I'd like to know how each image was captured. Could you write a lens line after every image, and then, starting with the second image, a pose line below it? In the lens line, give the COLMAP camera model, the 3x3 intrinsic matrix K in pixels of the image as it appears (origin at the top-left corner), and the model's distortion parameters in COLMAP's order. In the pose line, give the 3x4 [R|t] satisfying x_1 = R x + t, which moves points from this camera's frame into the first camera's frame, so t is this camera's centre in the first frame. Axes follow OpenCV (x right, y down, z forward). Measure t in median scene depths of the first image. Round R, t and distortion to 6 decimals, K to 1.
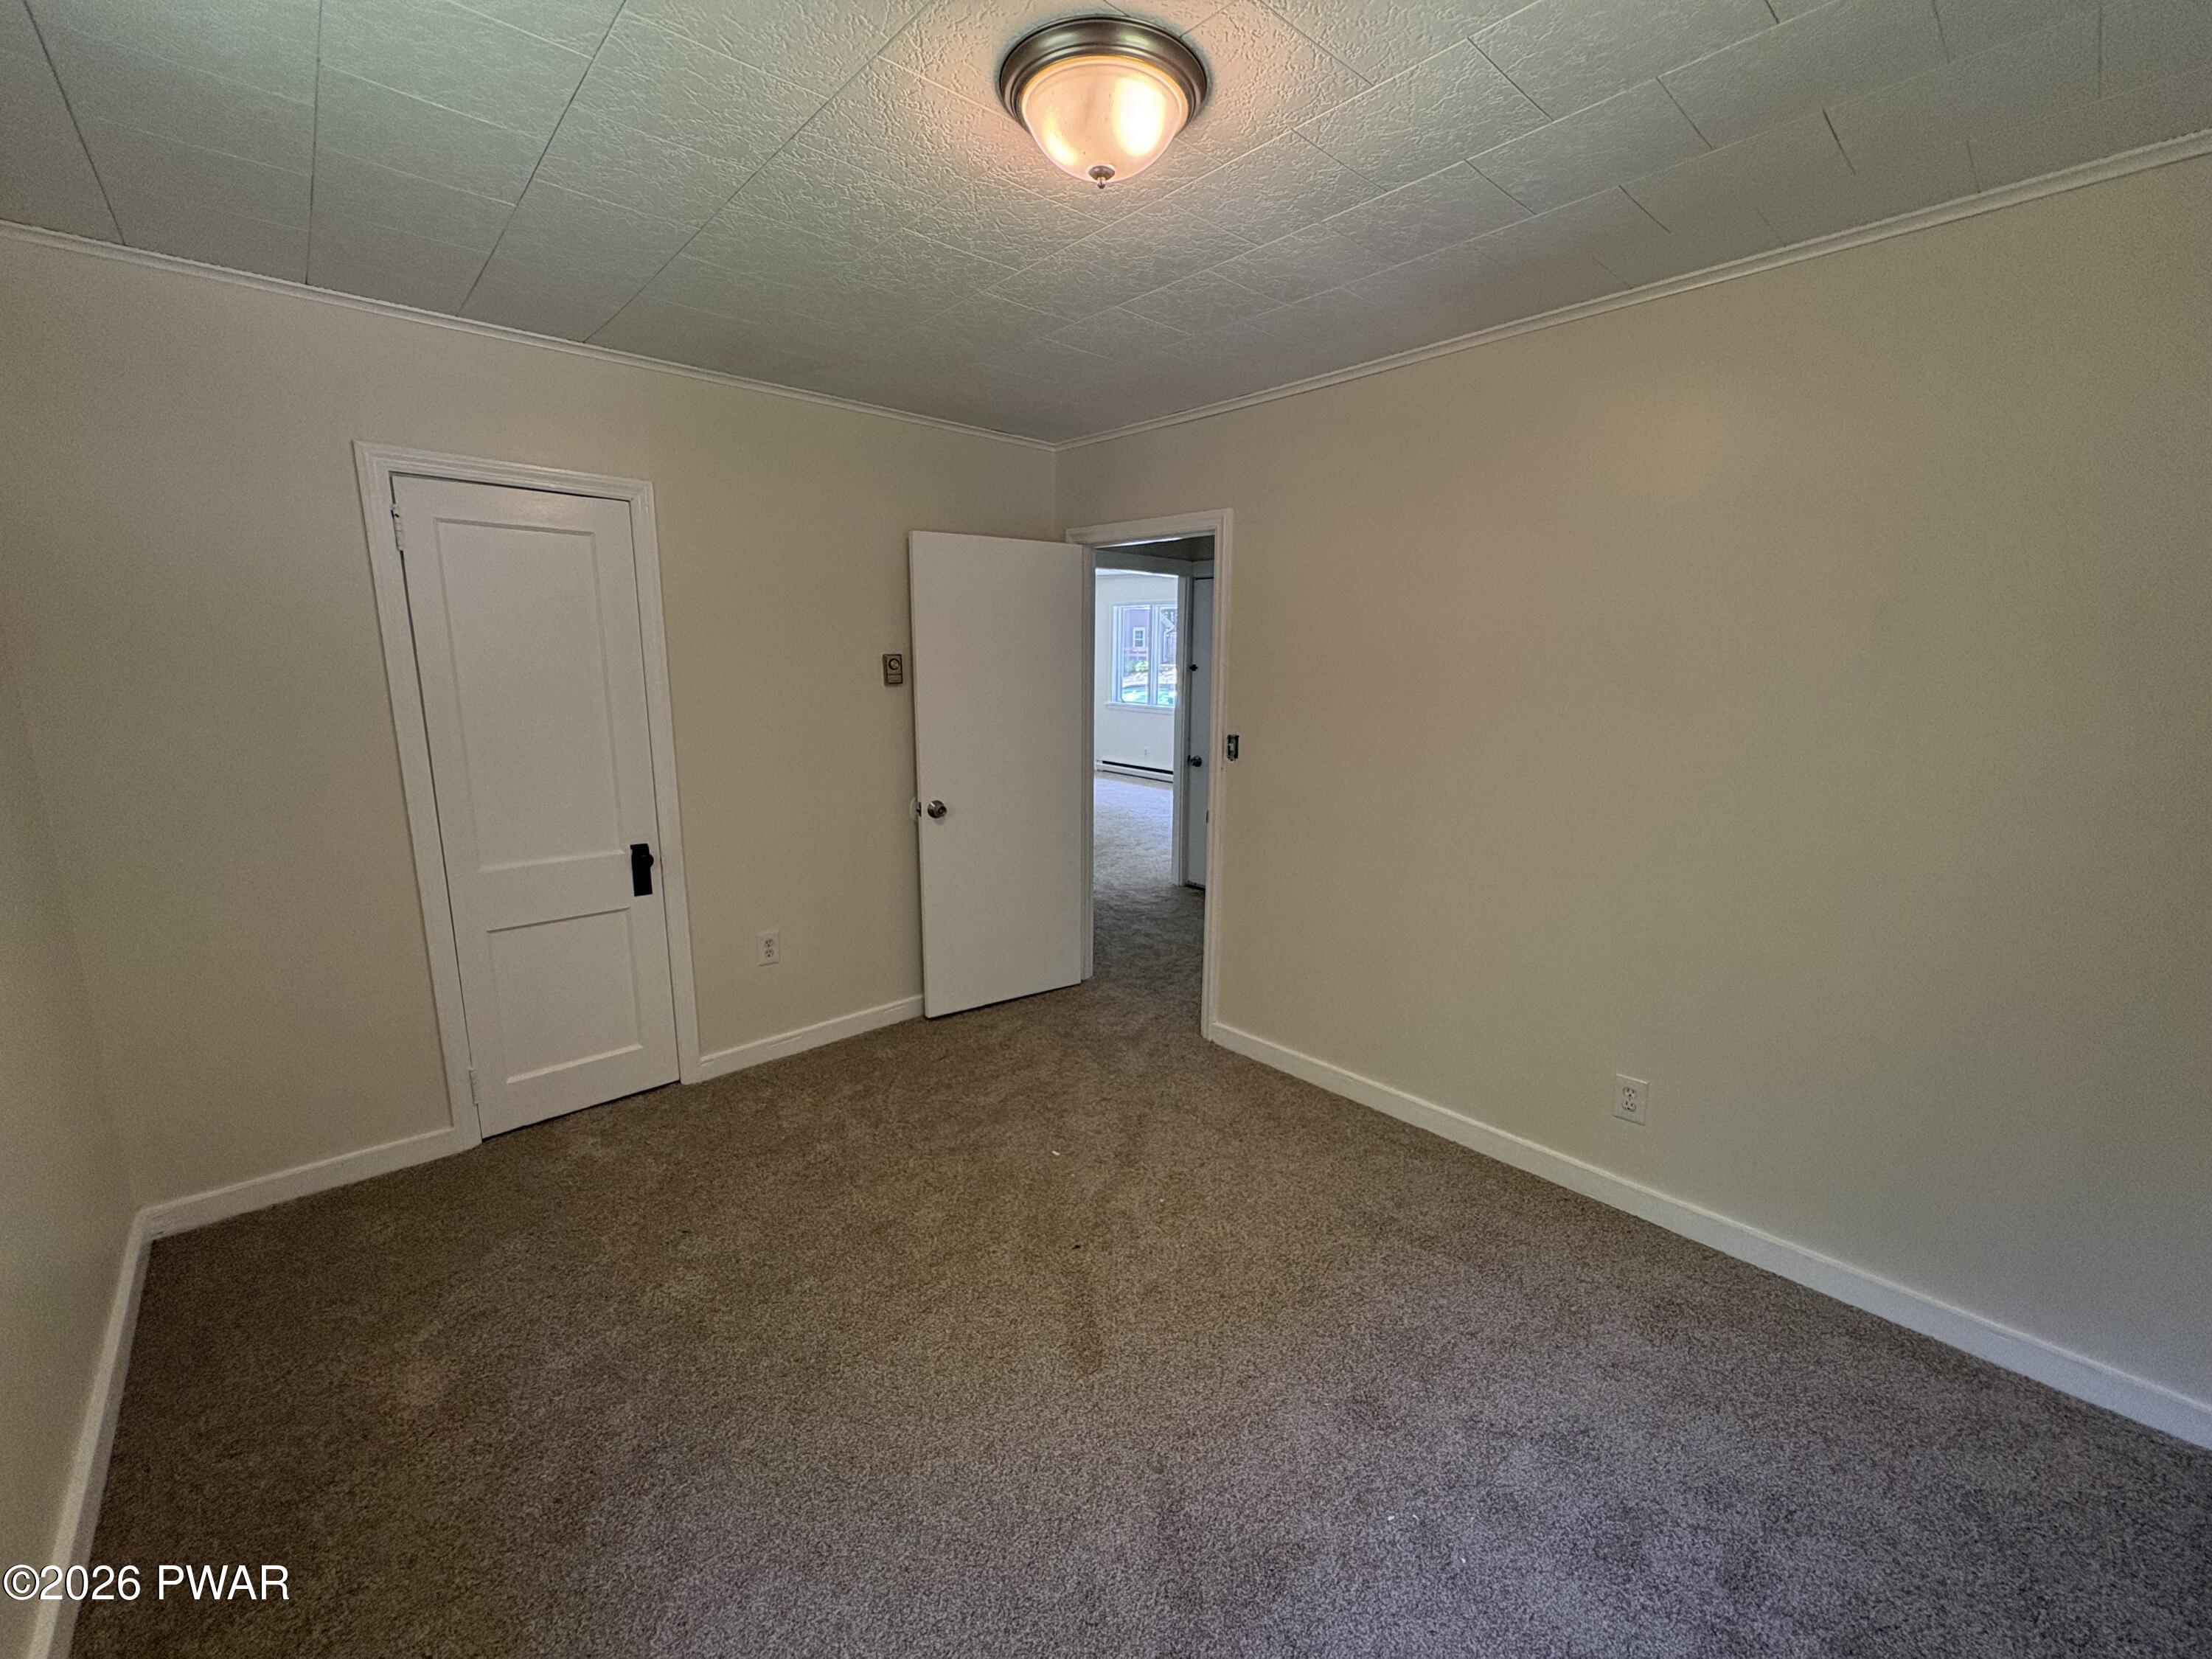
lens RADIAL K [[881.1, 0, 1102.9], [0, 881.1, 833.8], [0, 0, 1]] dist [-0.004374, 0.003879]
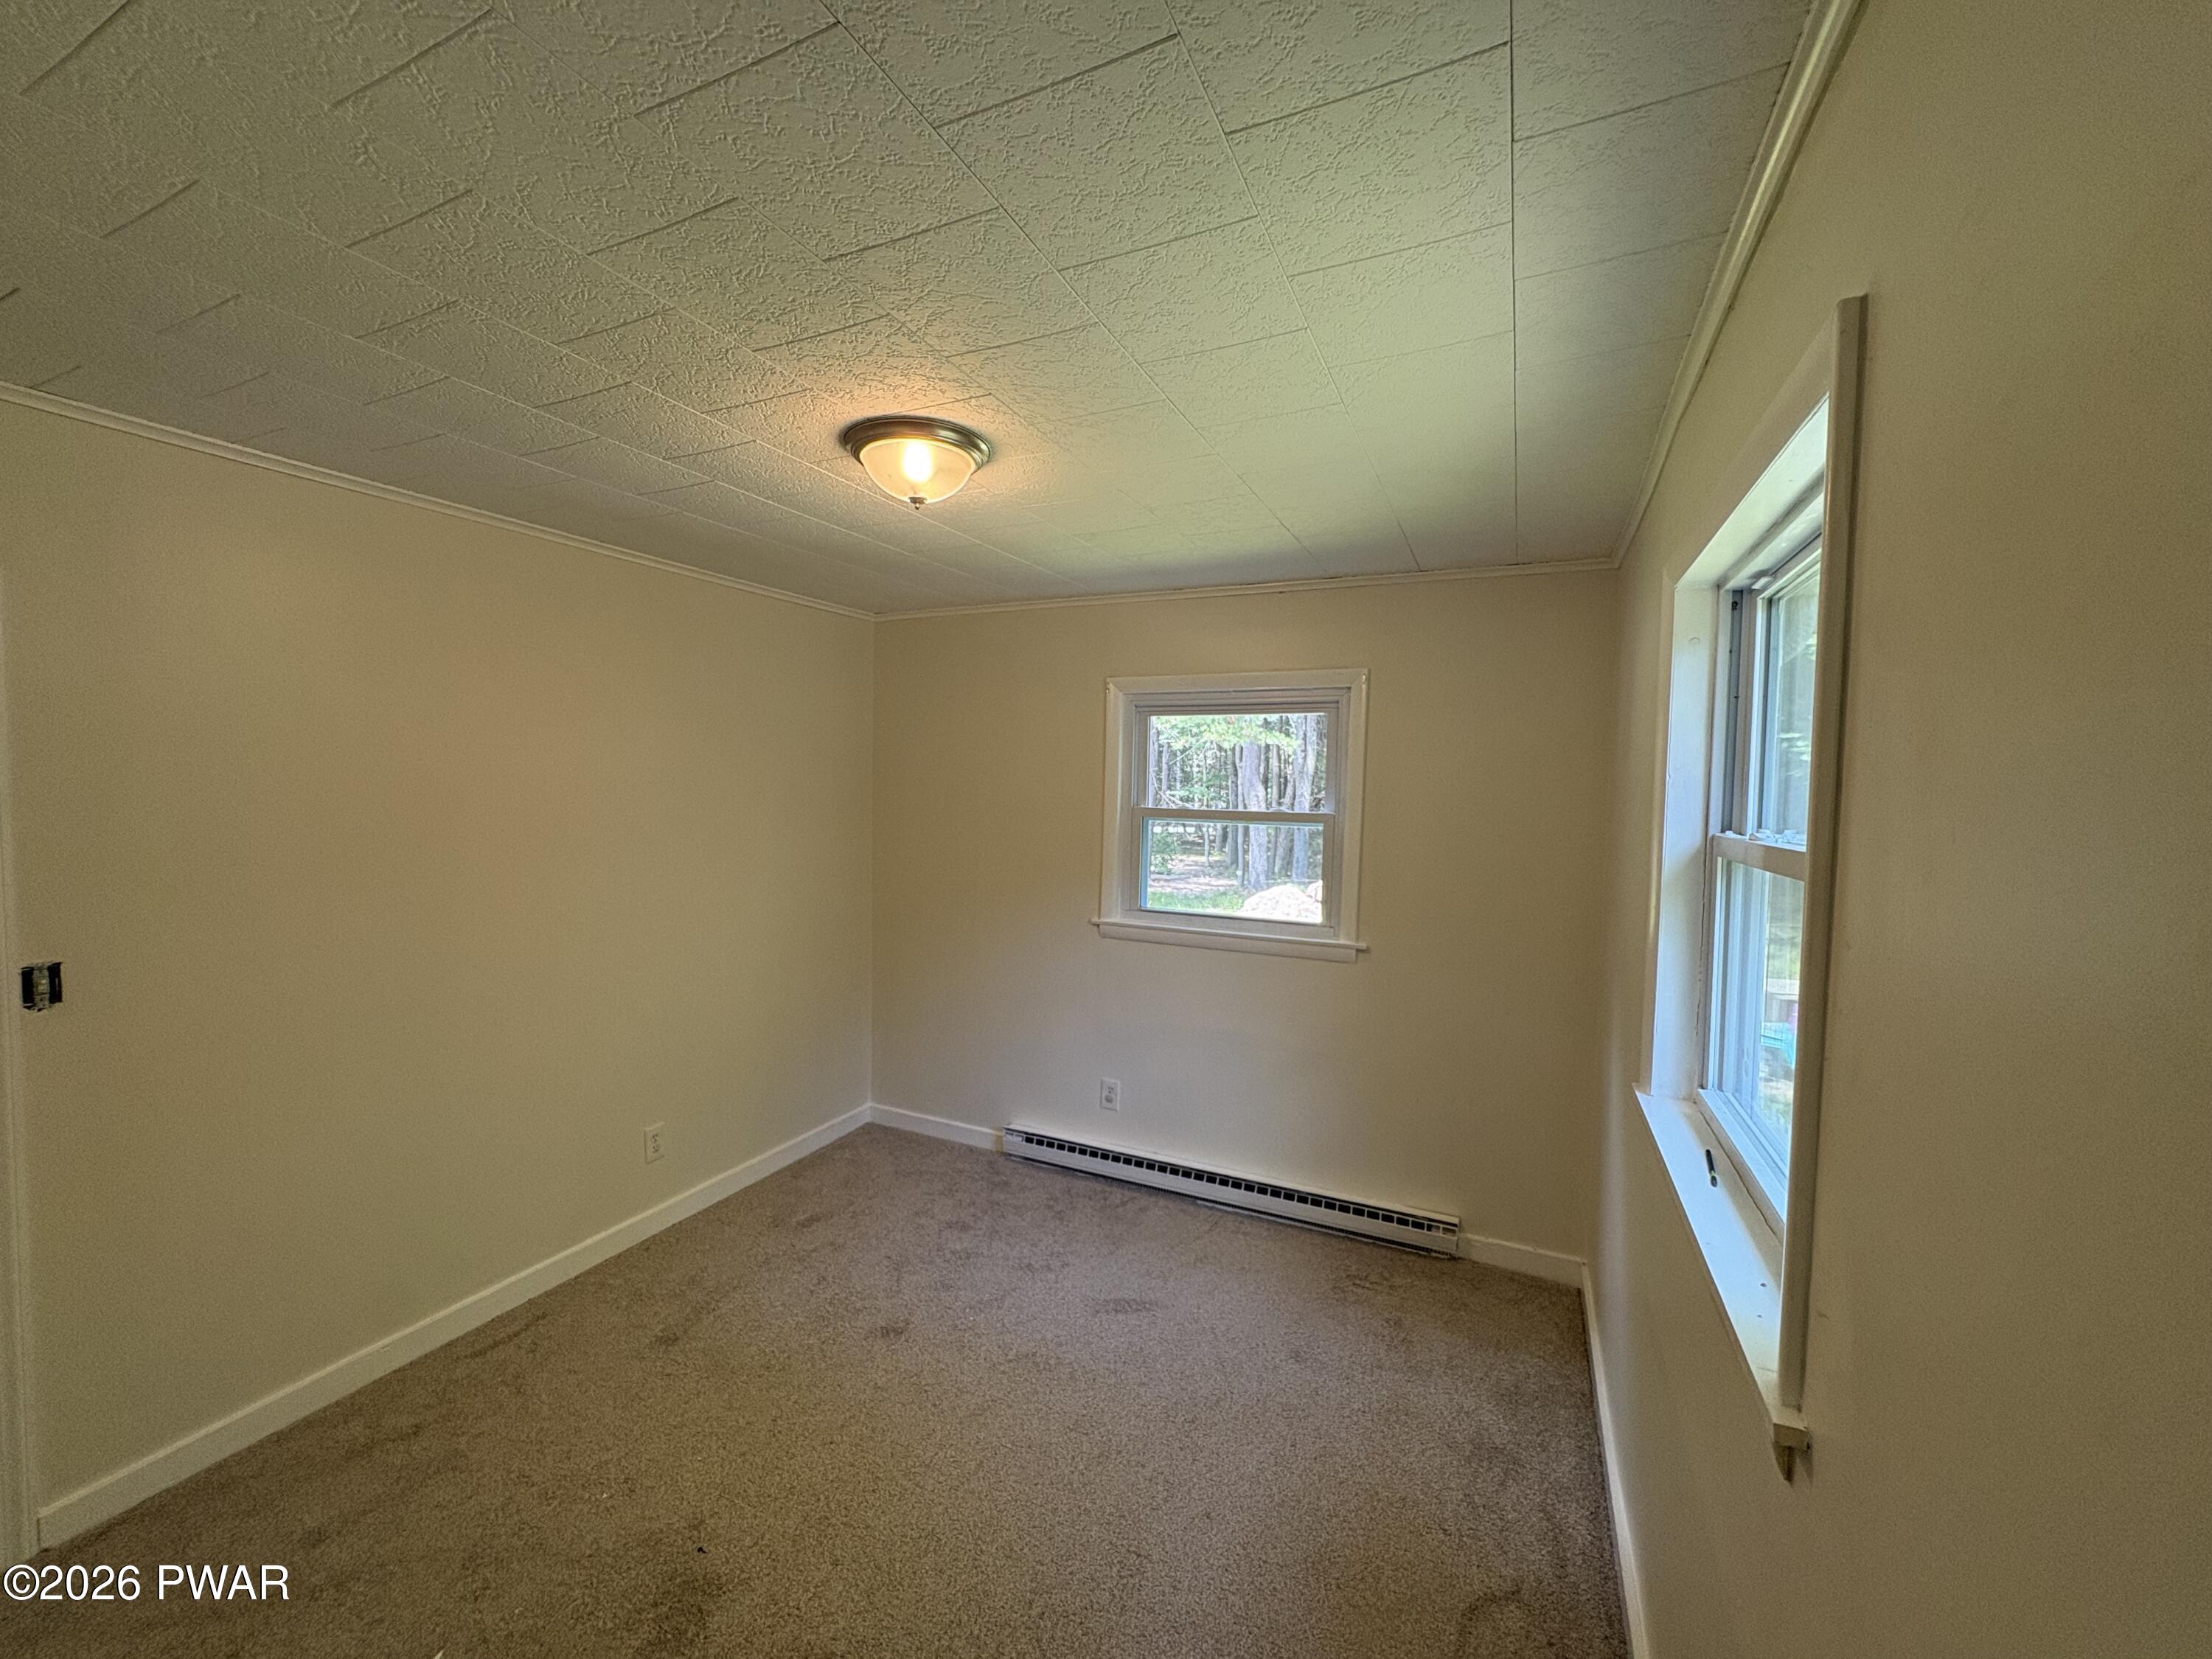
lens RADIAL K [[881.1, 0, 1102.9], [0, 881.1, 833.8], [0, 0, 1]] dist [-0.004374, 0.003879]
pose [[-0.384565, -0.054730, 0.921474, -0.830816], [0.170074, 0.976951, 0.129004, -0.200738], [-0.907295, 0.206329, -0.366393, 0.776954]]
